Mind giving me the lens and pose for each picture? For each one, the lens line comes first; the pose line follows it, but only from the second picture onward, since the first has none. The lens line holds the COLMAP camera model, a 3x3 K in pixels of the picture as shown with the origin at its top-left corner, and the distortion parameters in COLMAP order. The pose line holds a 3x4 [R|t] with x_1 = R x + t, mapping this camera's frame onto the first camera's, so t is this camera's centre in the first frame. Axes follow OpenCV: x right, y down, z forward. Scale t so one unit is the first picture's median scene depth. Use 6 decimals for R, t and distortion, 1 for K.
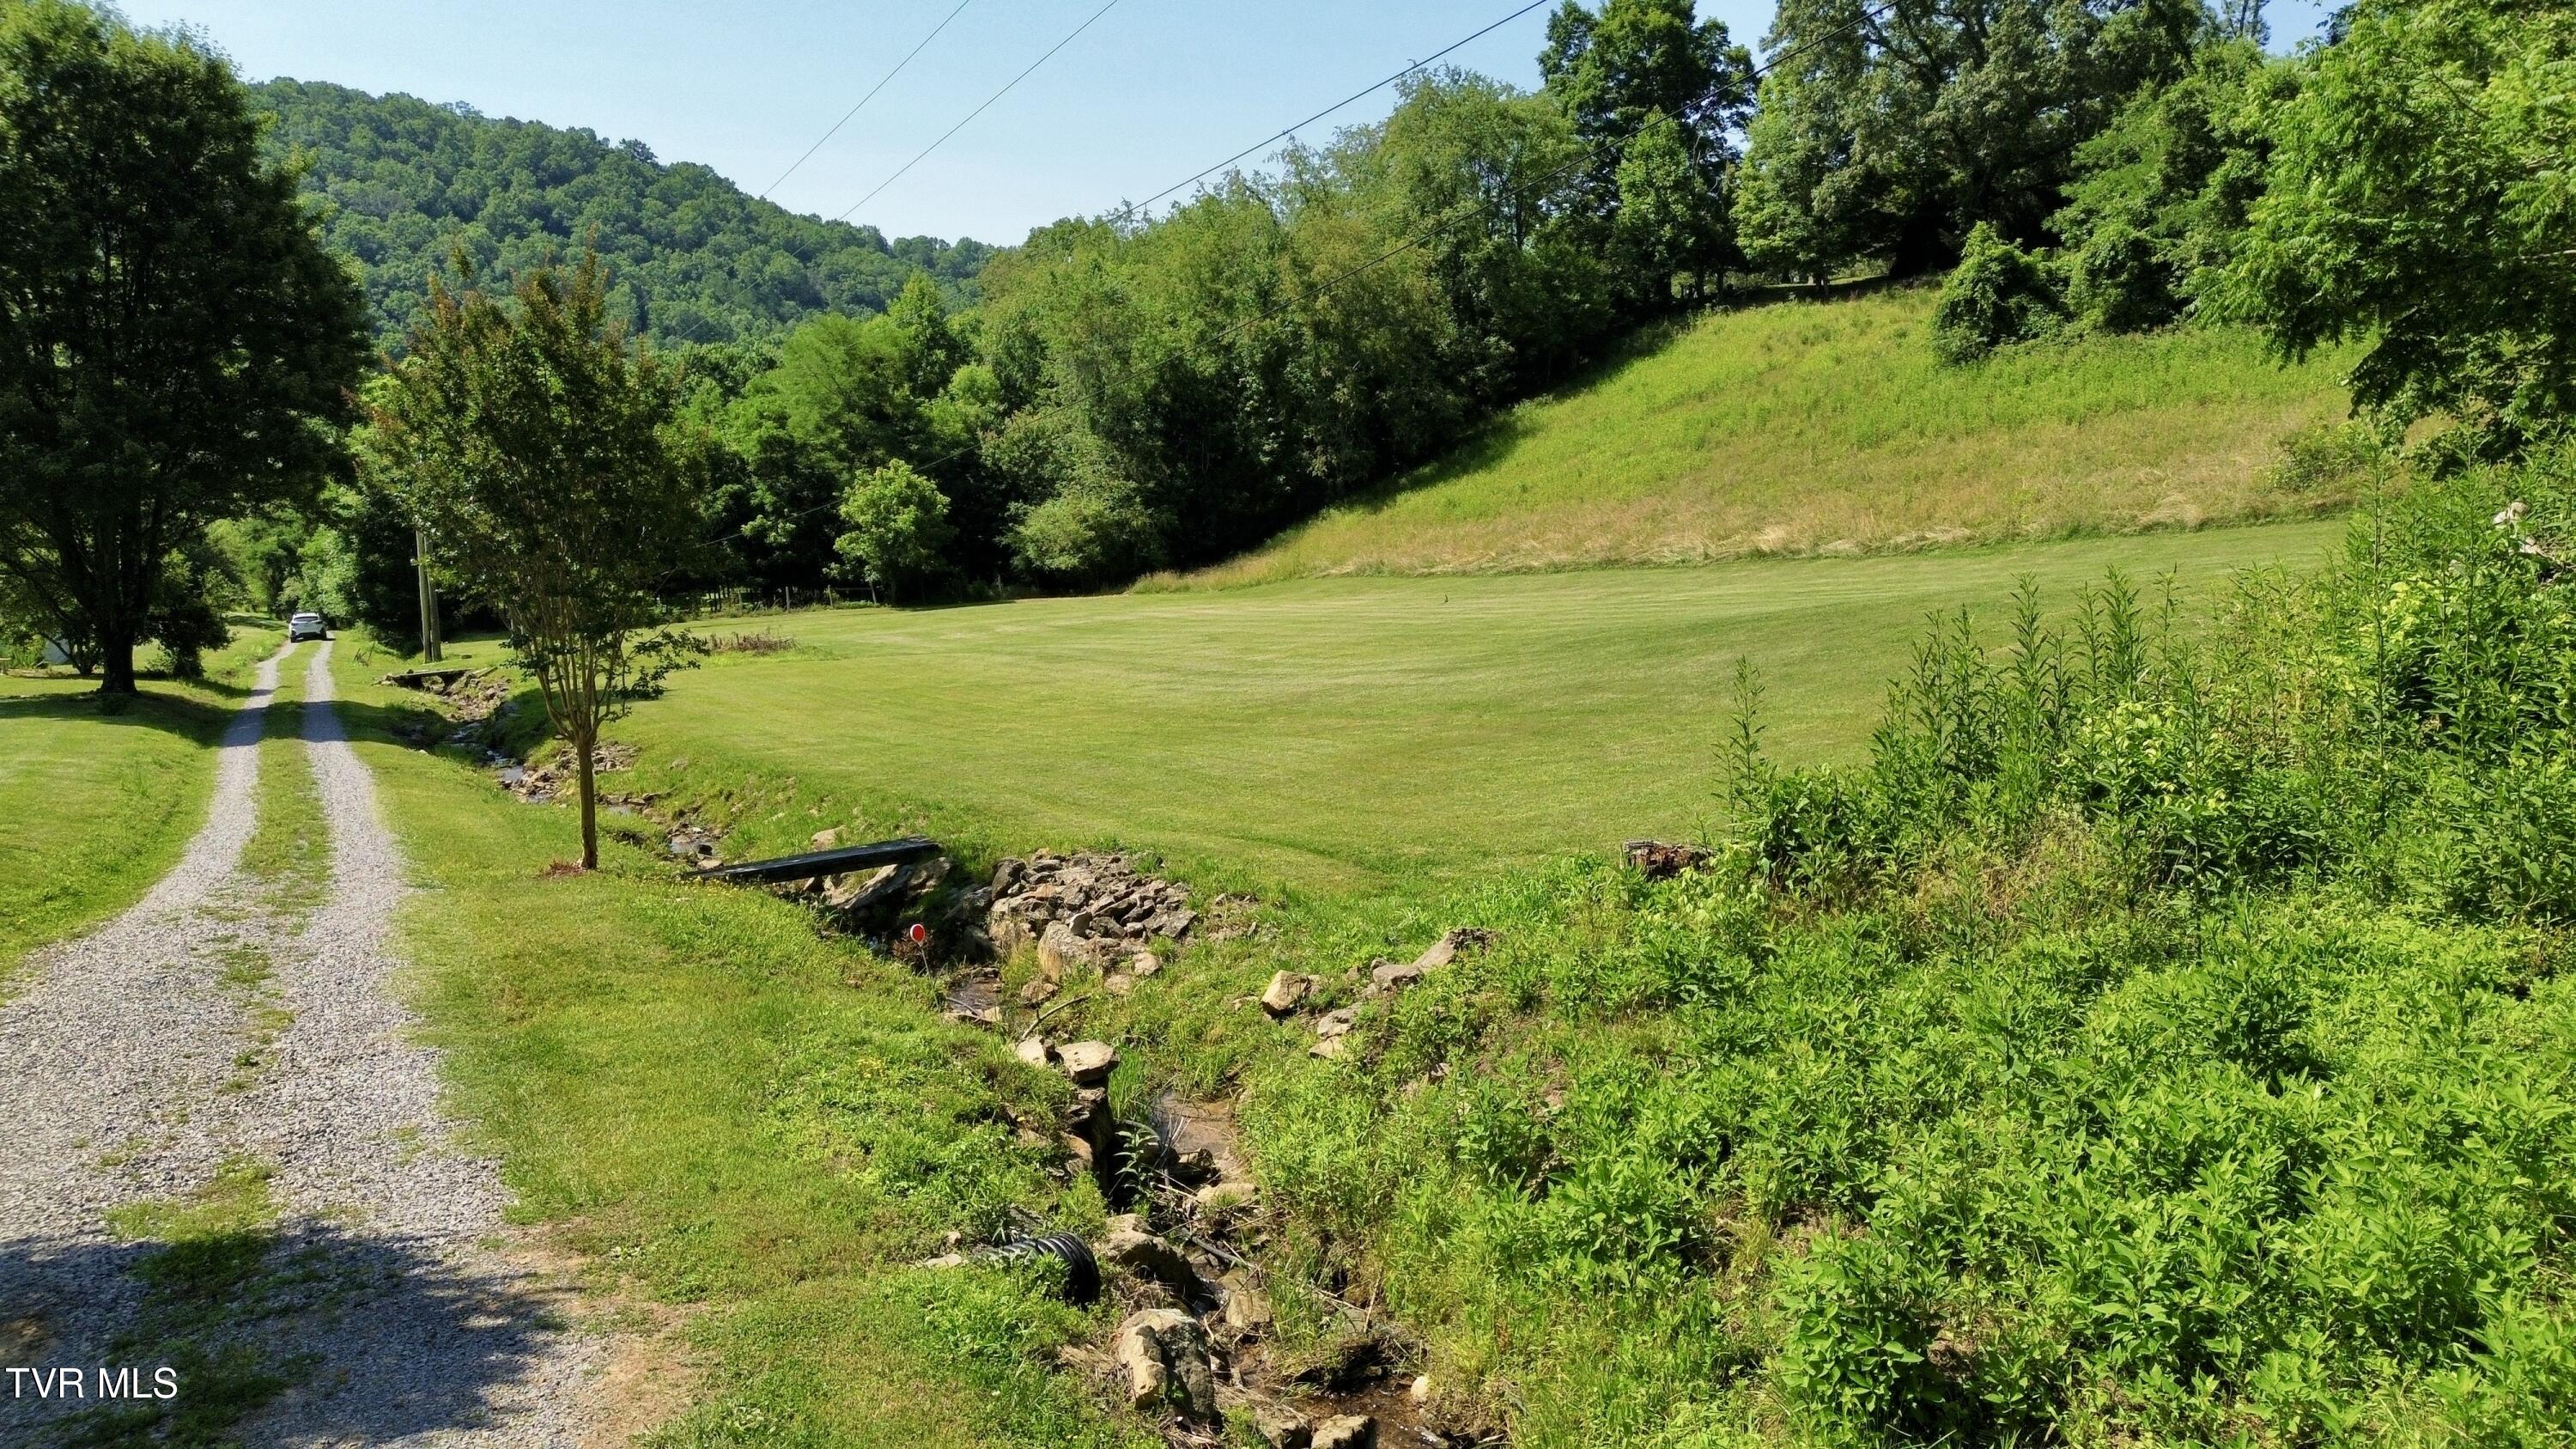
lens RADIAL K [[1799.3, 0, 1276.4], [0, 1799.3, 742.3], [0, 0, 1]] dist [0.064519, -0.056826]
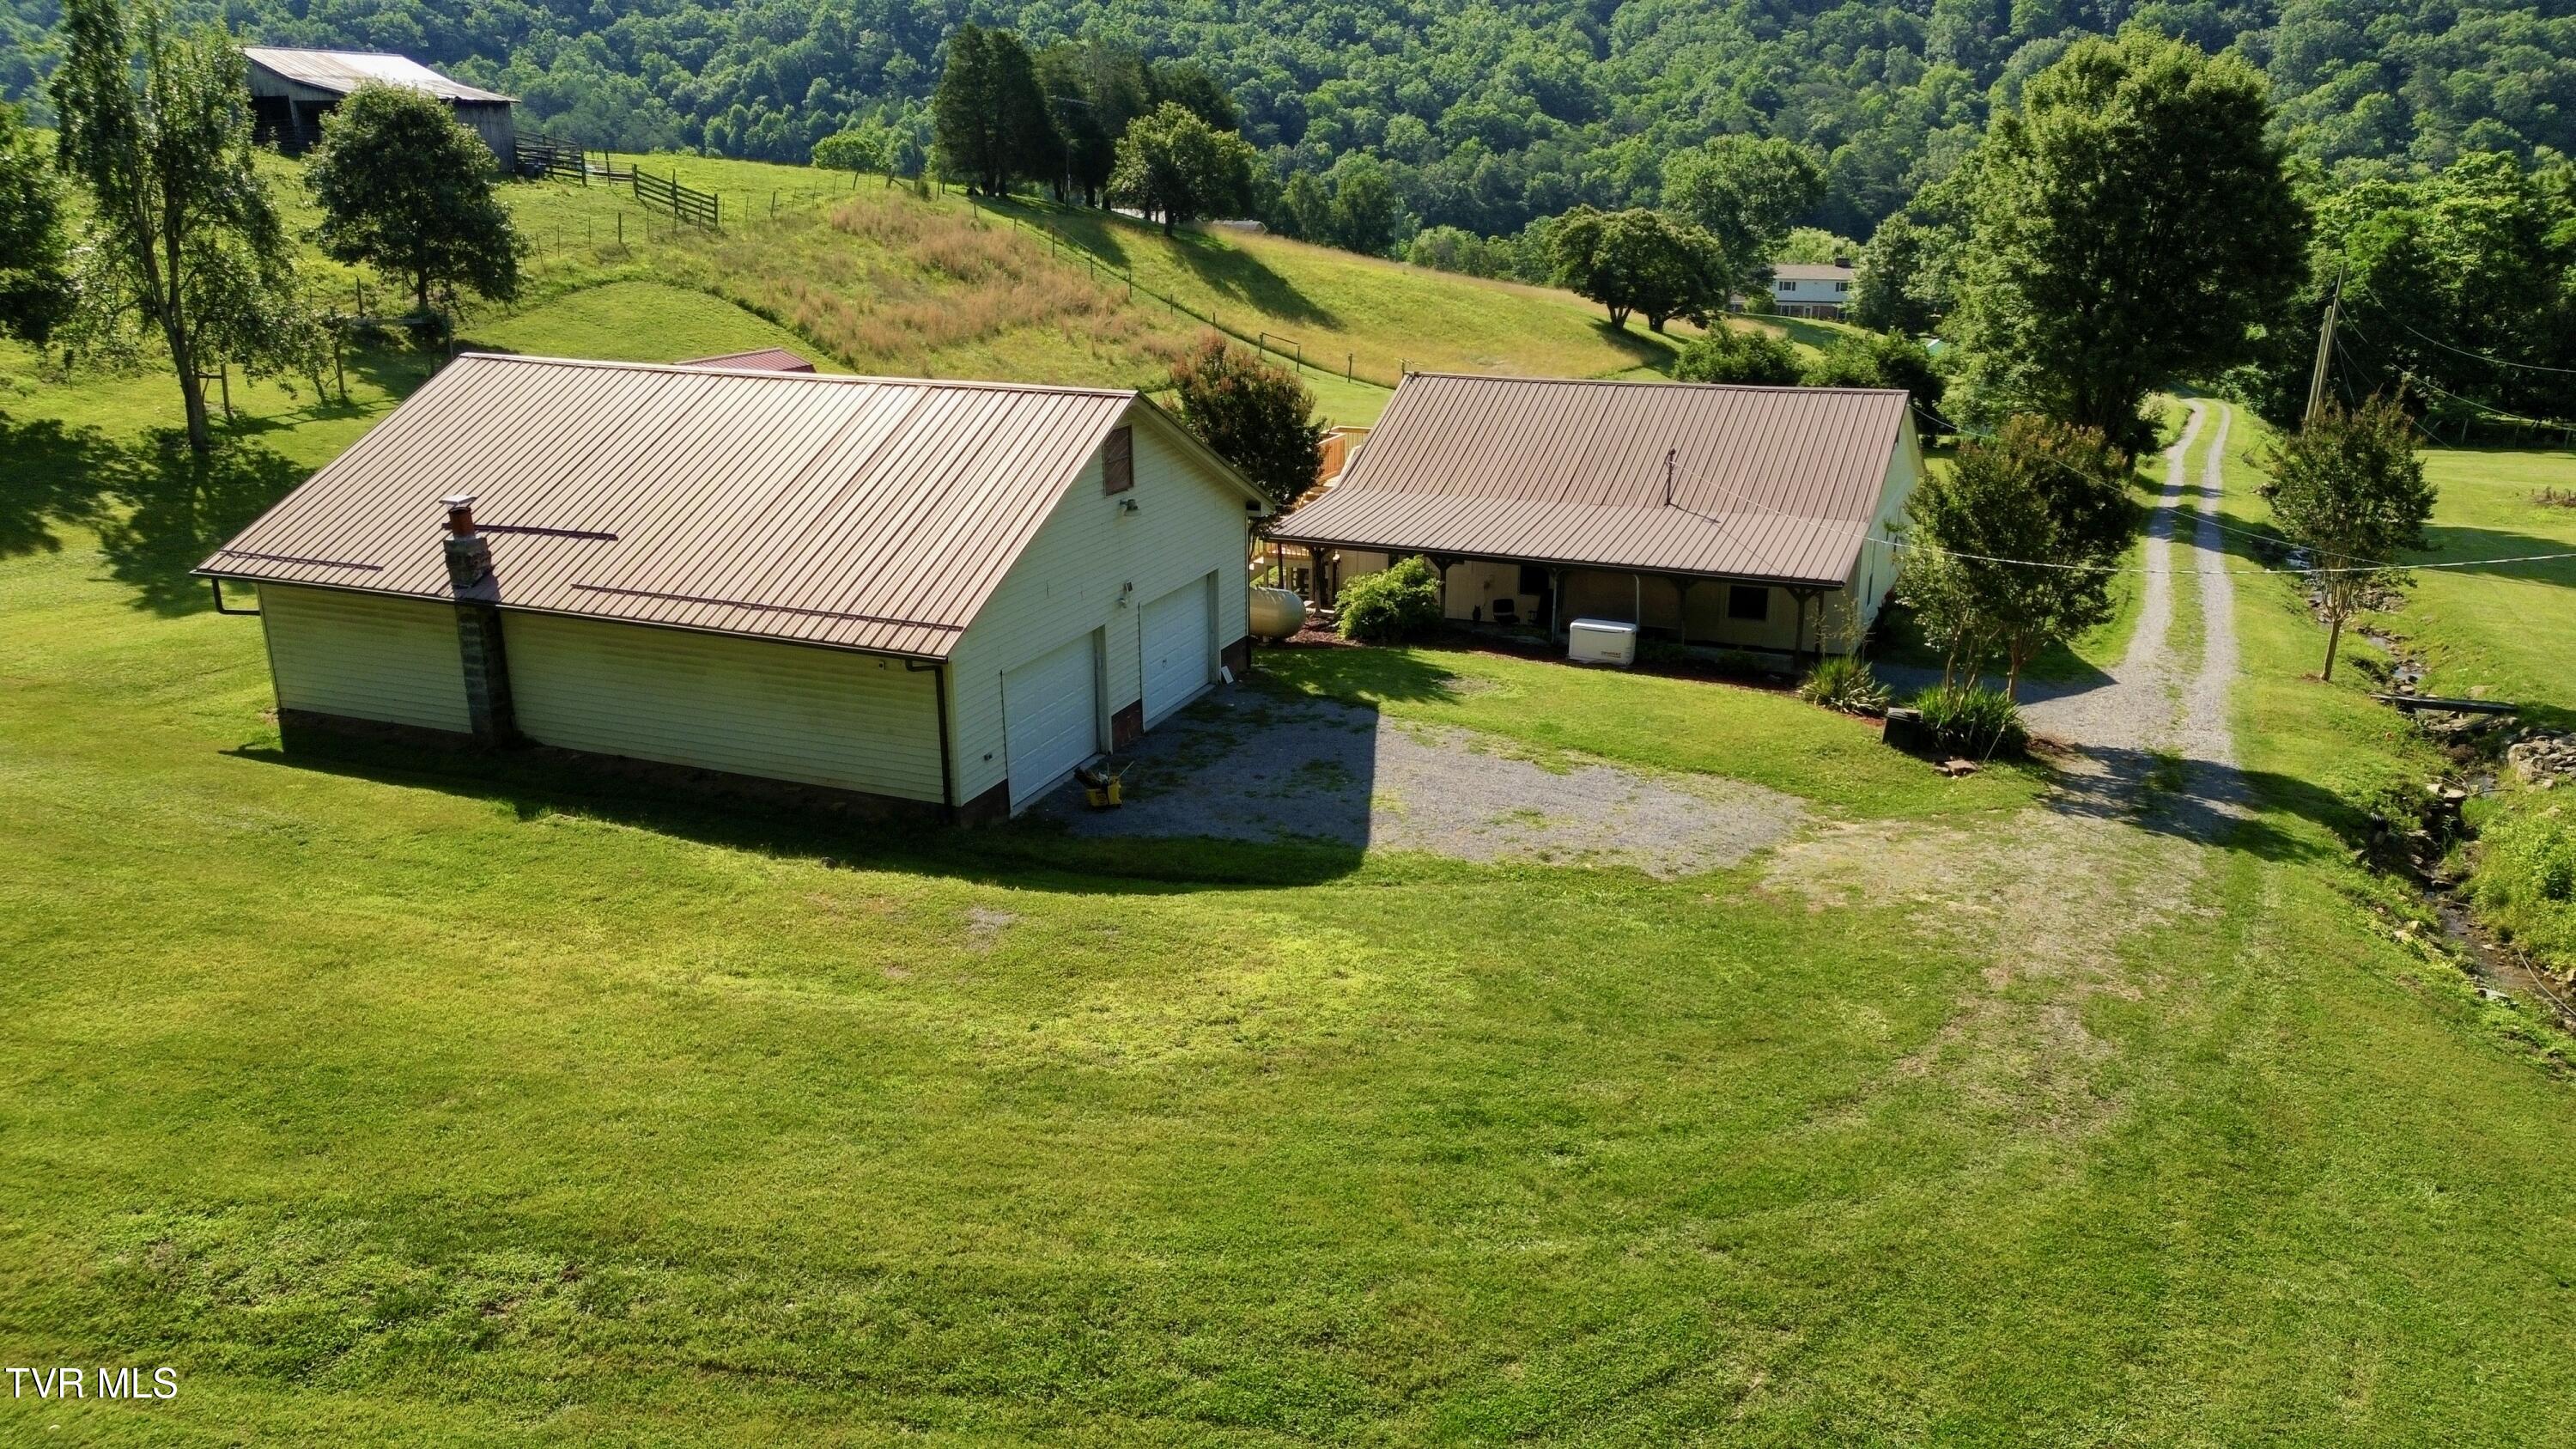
lens RADIAL K [[1799.3, 0, 1294.0], [0, 1799.3, 737.2], [0, 0, 1]] dist [0.064519, -0.056826]
pose [[0.584241, 0.255164, -0.770424, 0.105851], [-0.138395, 0.966709, 0.215223, -0.029134], [0.799693, -0.019120, 0.600104, -0.227443]]
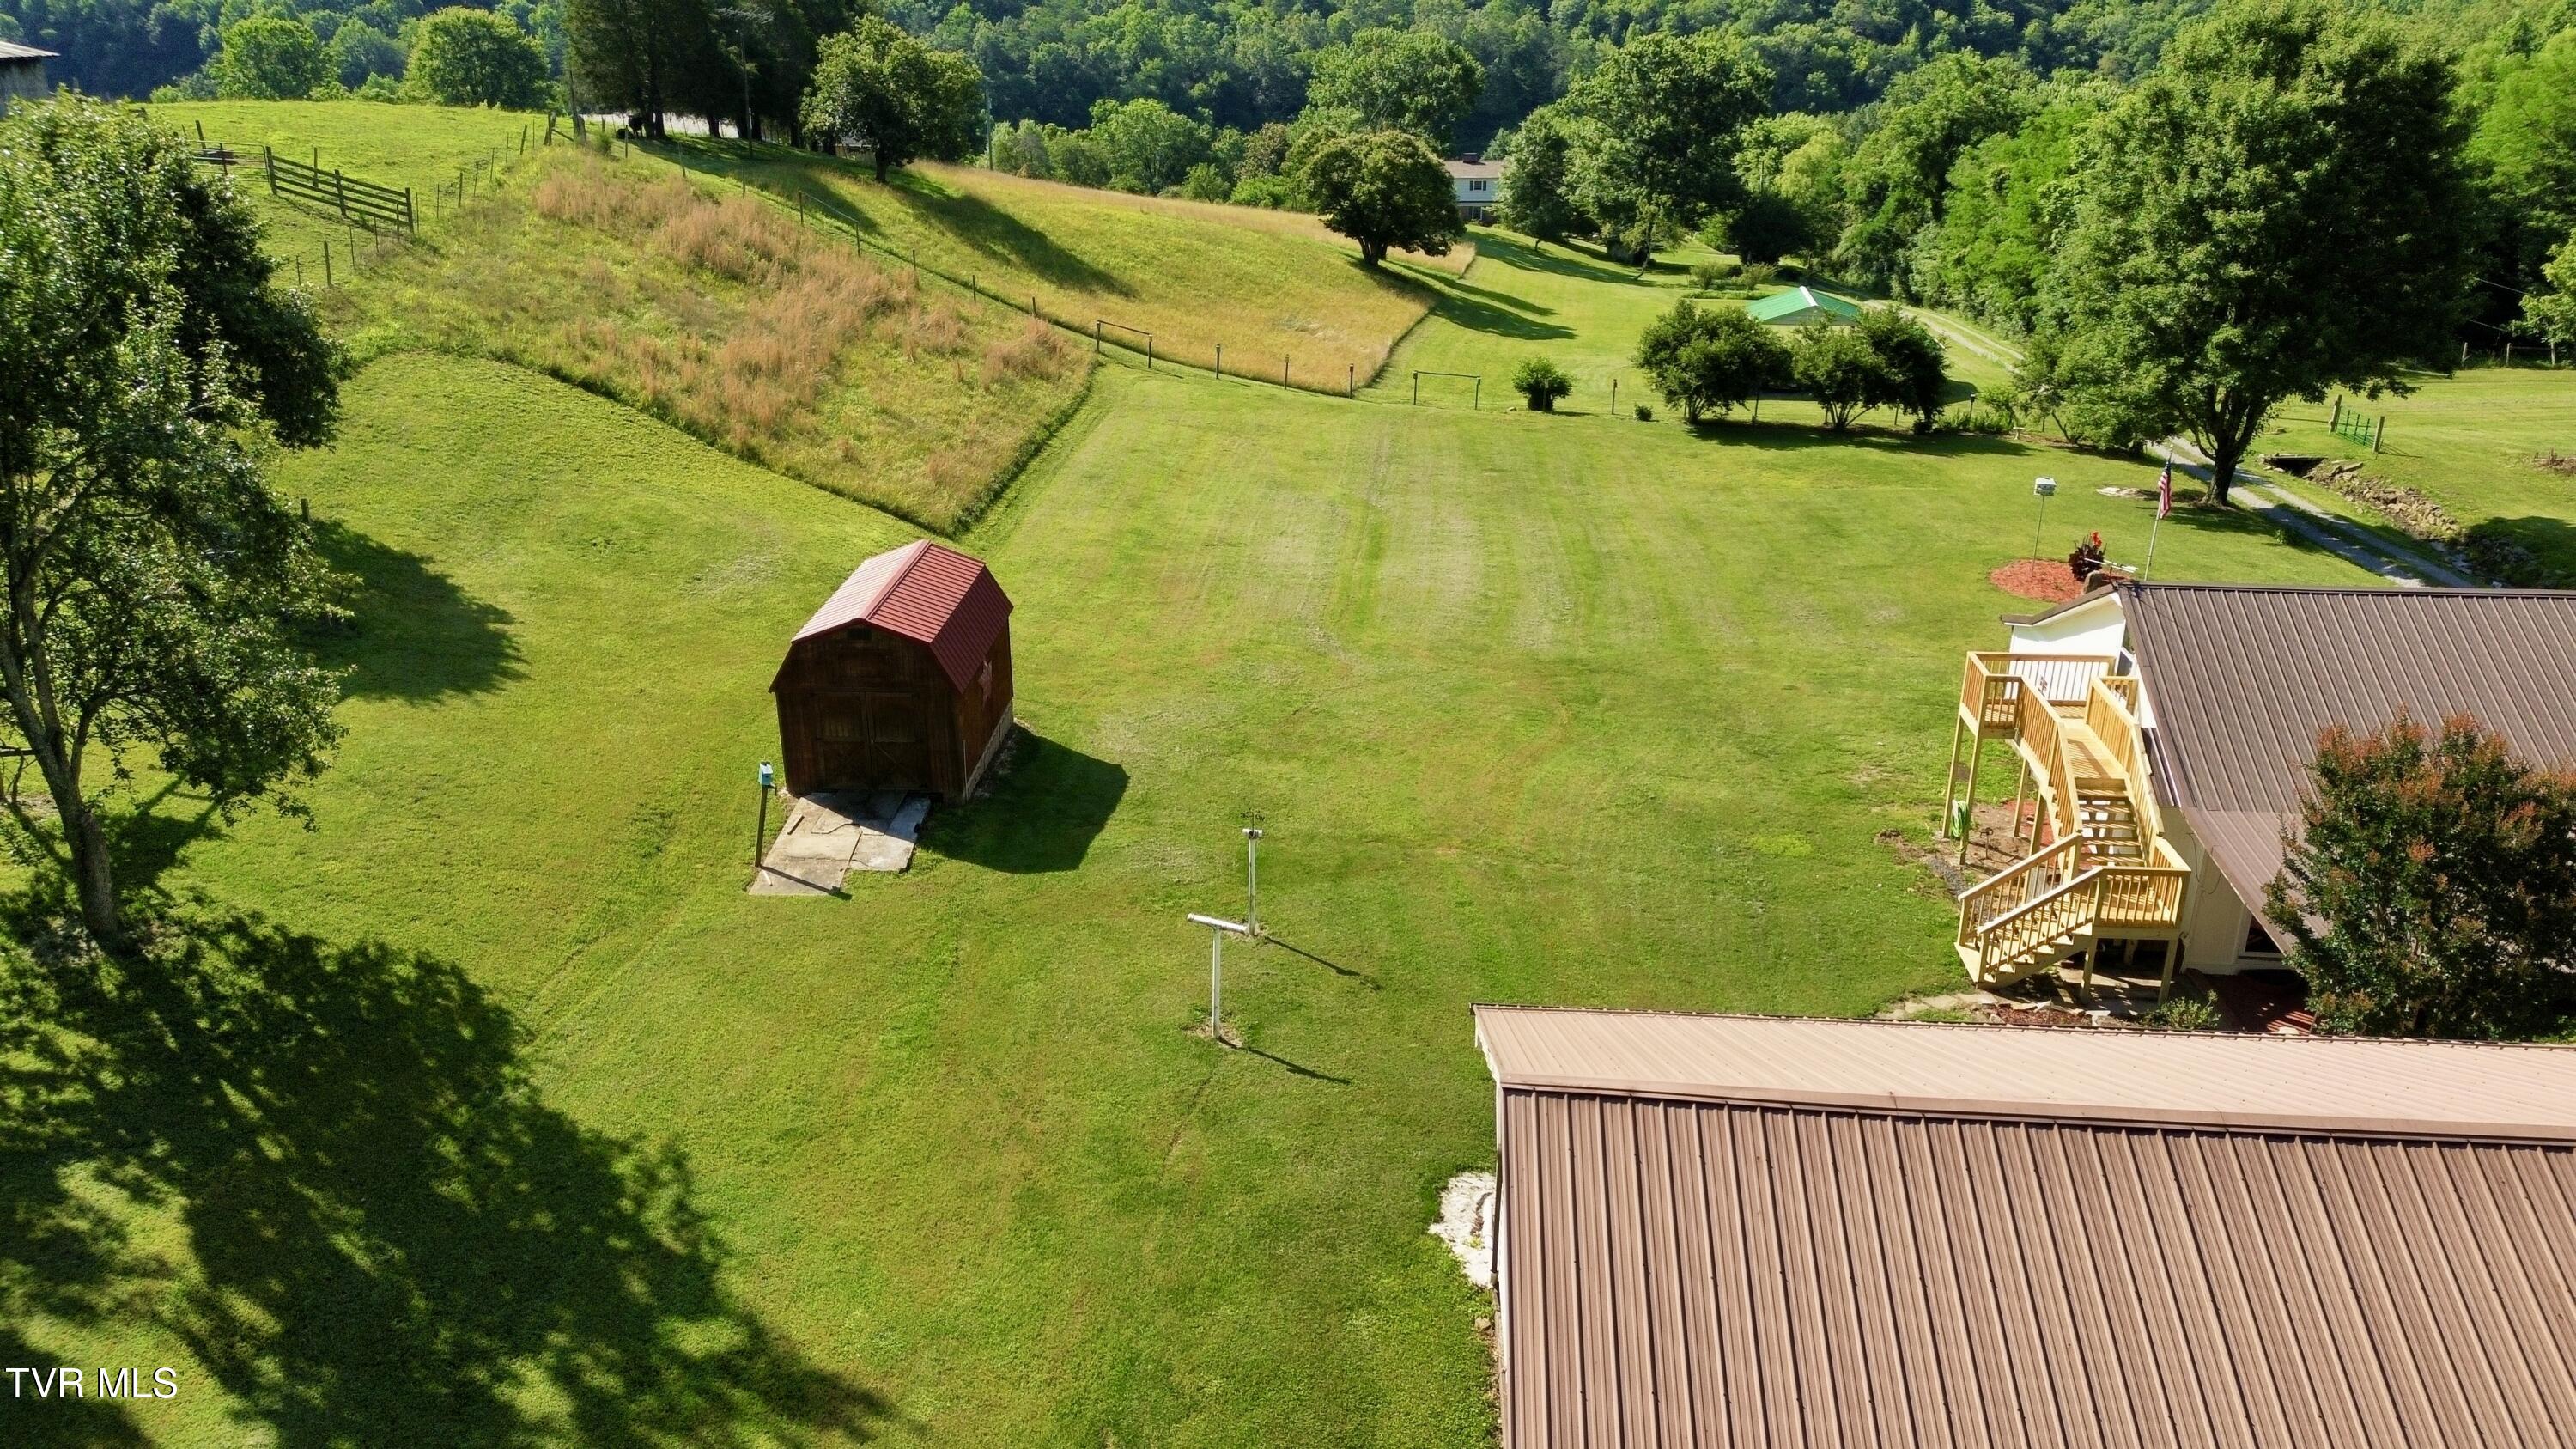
lens RADIAL K [[1799.3, 0, 1278.2], [0, 1799.3, 721.9], [0, 0, 1]] dist [0.064519, -0.056826]
pose [[0.801676, 0.224155, -0.554139, -0.176694], [-0.100175, 0.964297, 0.245145, -0.061978], [0.589305, -0.141016, 0.795509, -0.264409]]
